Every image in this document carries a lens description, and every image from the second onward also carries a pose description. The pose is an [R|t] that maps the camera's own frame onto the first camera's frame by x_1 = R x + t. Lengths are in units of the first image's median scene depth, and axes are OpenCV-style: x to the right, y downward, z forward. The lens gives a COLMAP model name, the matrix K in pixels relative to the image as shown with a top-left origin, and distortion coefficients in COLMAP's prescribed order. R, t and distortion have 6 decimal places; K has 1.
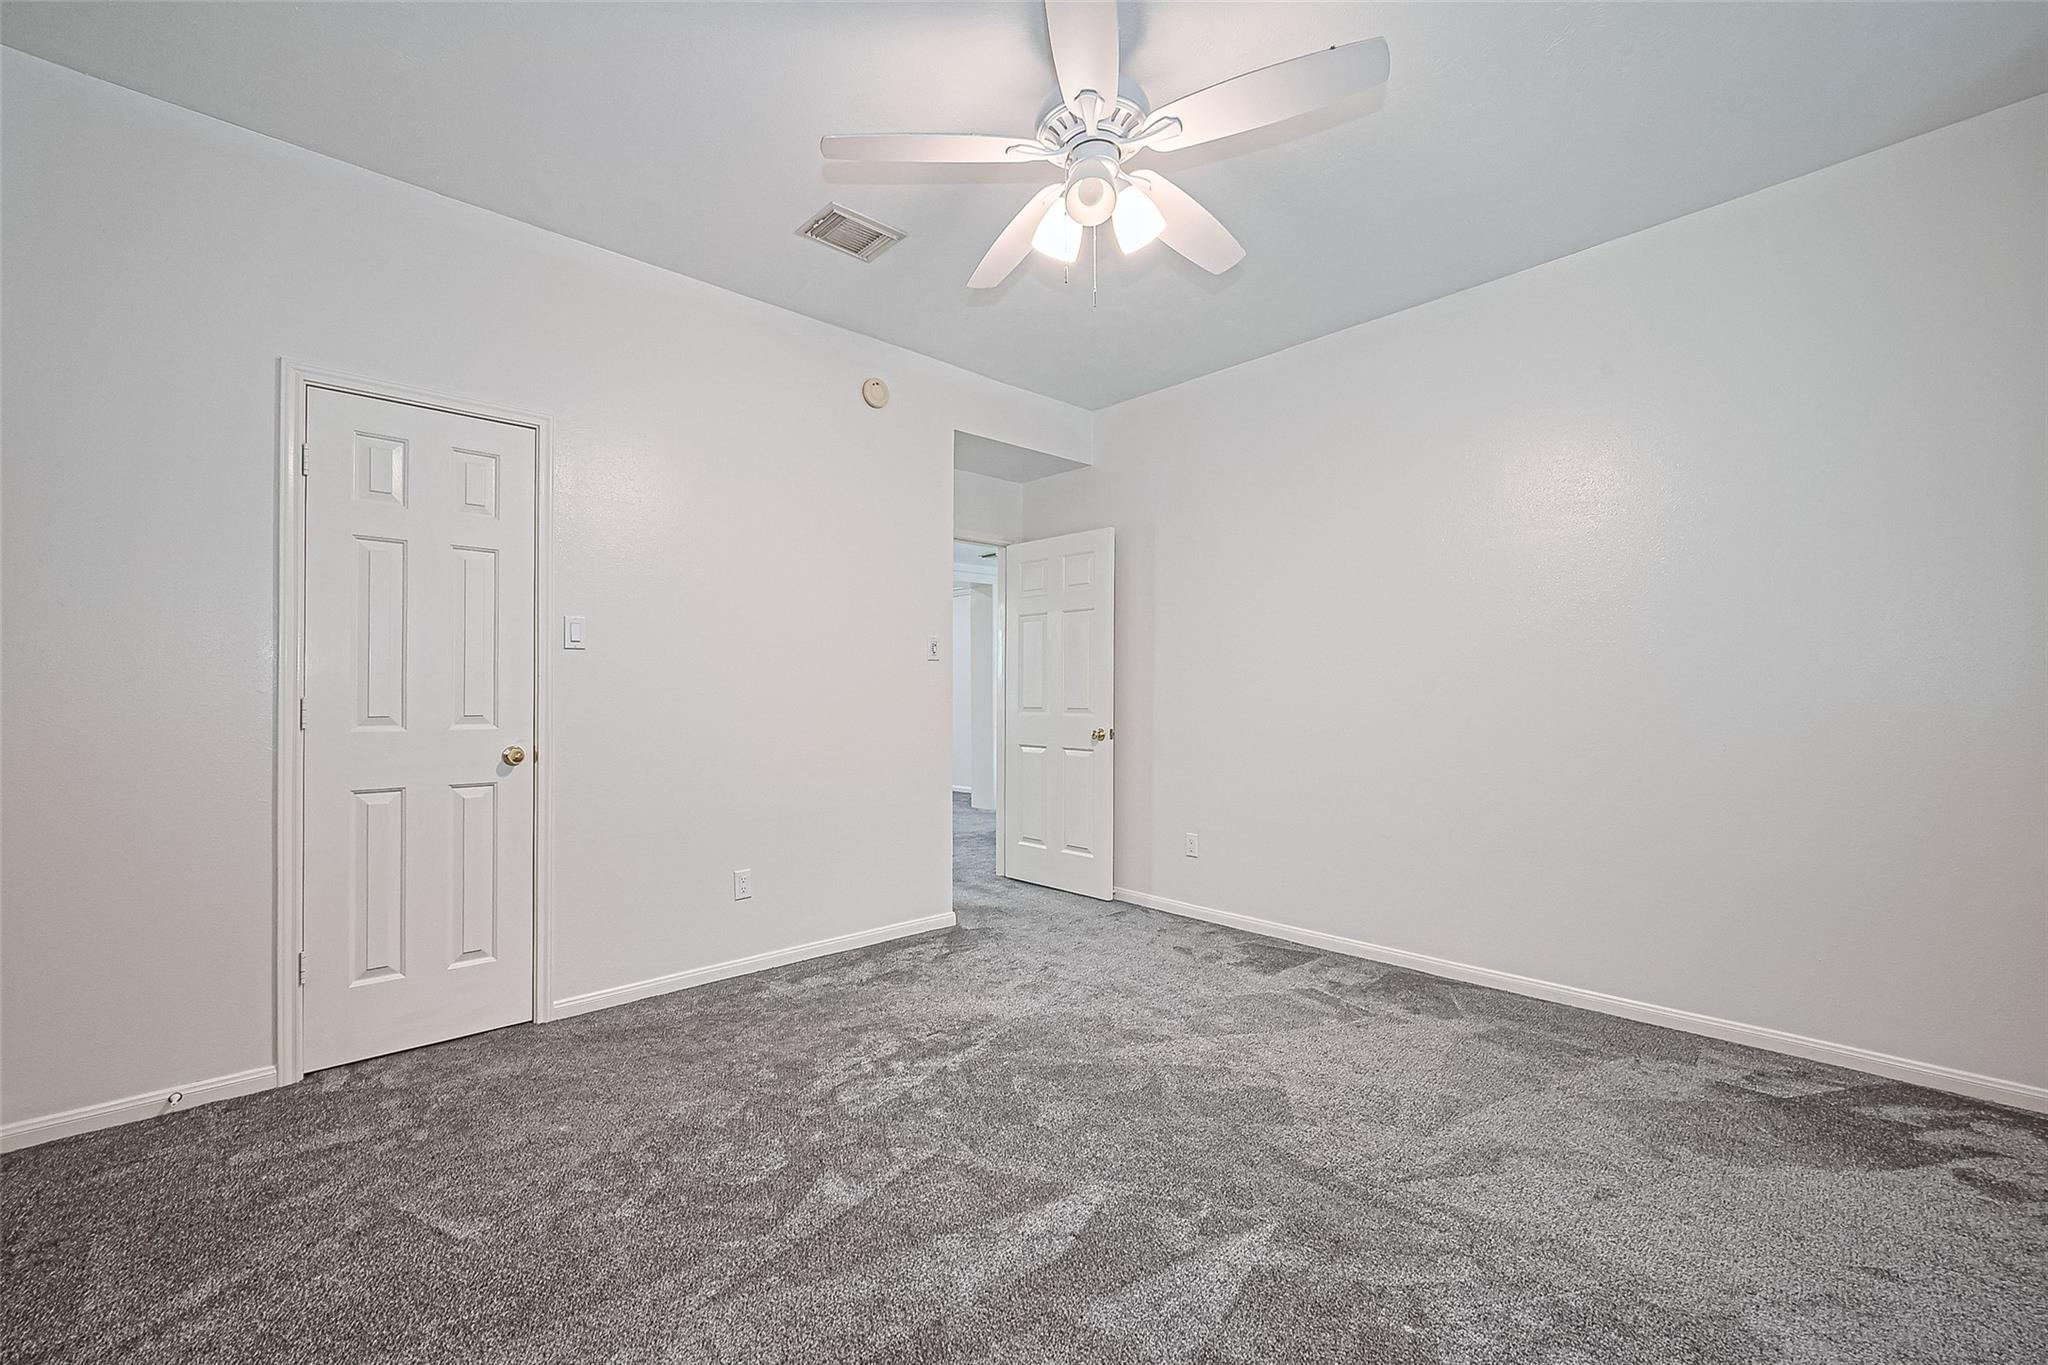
lens RADIAL K [[816.1, 0, 1019.7], [0, 816.1, 692.8], [0, 0, 1]] dist [-0.001023, -0.000405]
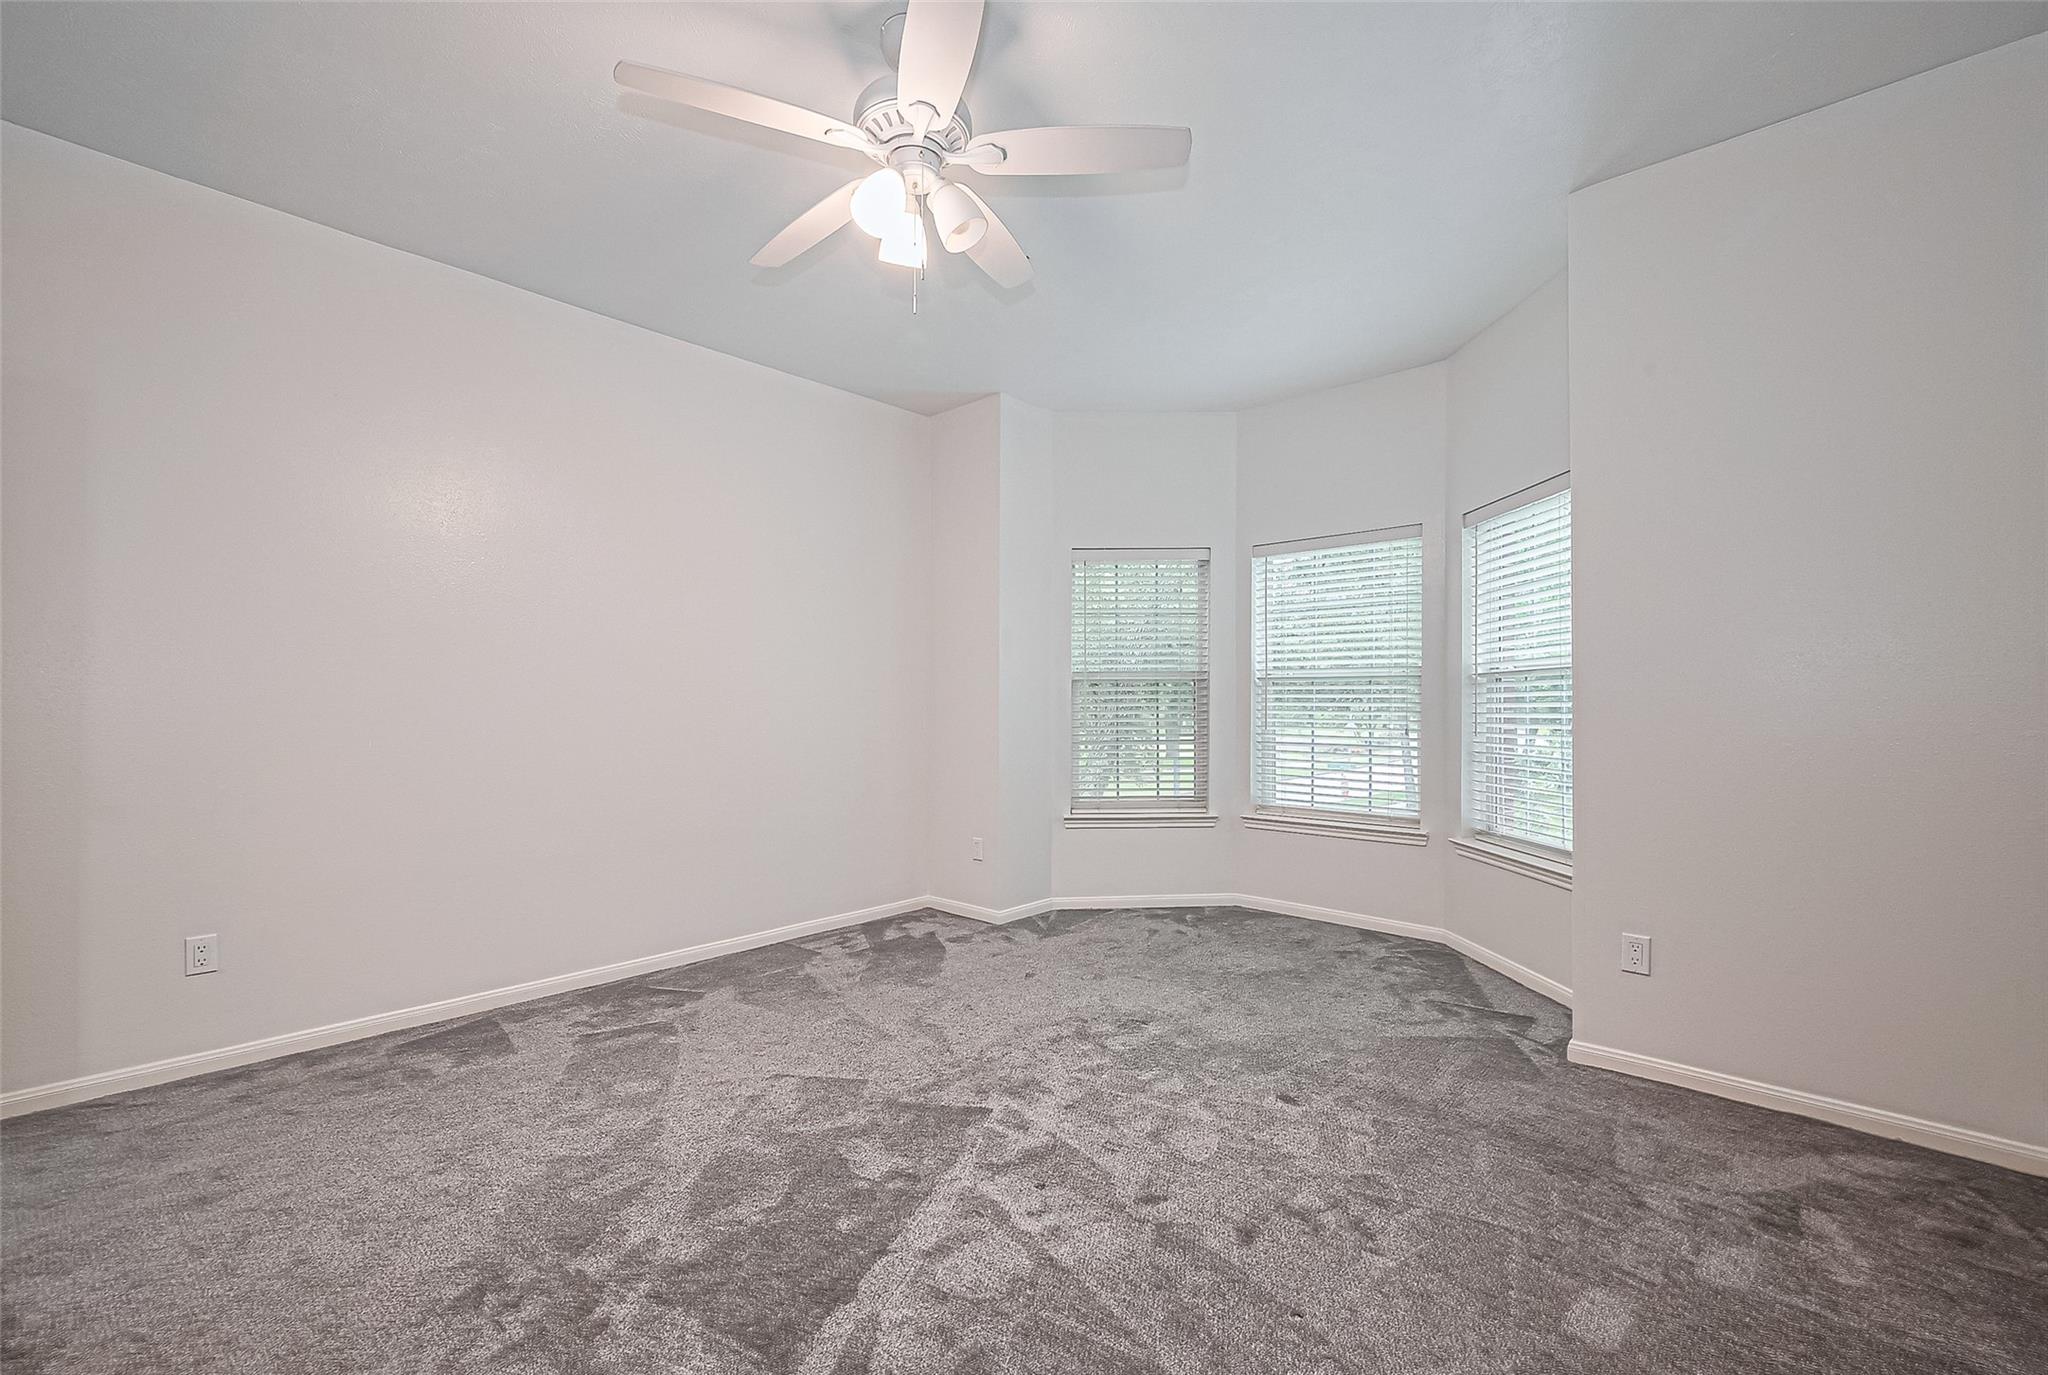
lens RADIAL K [[825.7, 0, 1024.0], [0, 825.7, 687.5], [0, 0, 1]] dist [0.000015, 0.000042]
pose [[-0.050098, 0.022591, 0.998489, -0.657260], [-0.006328, 0.999717, -0.022936, 0.002456], [-0.998724, -0.007468, -0.049941, 0.655004]]
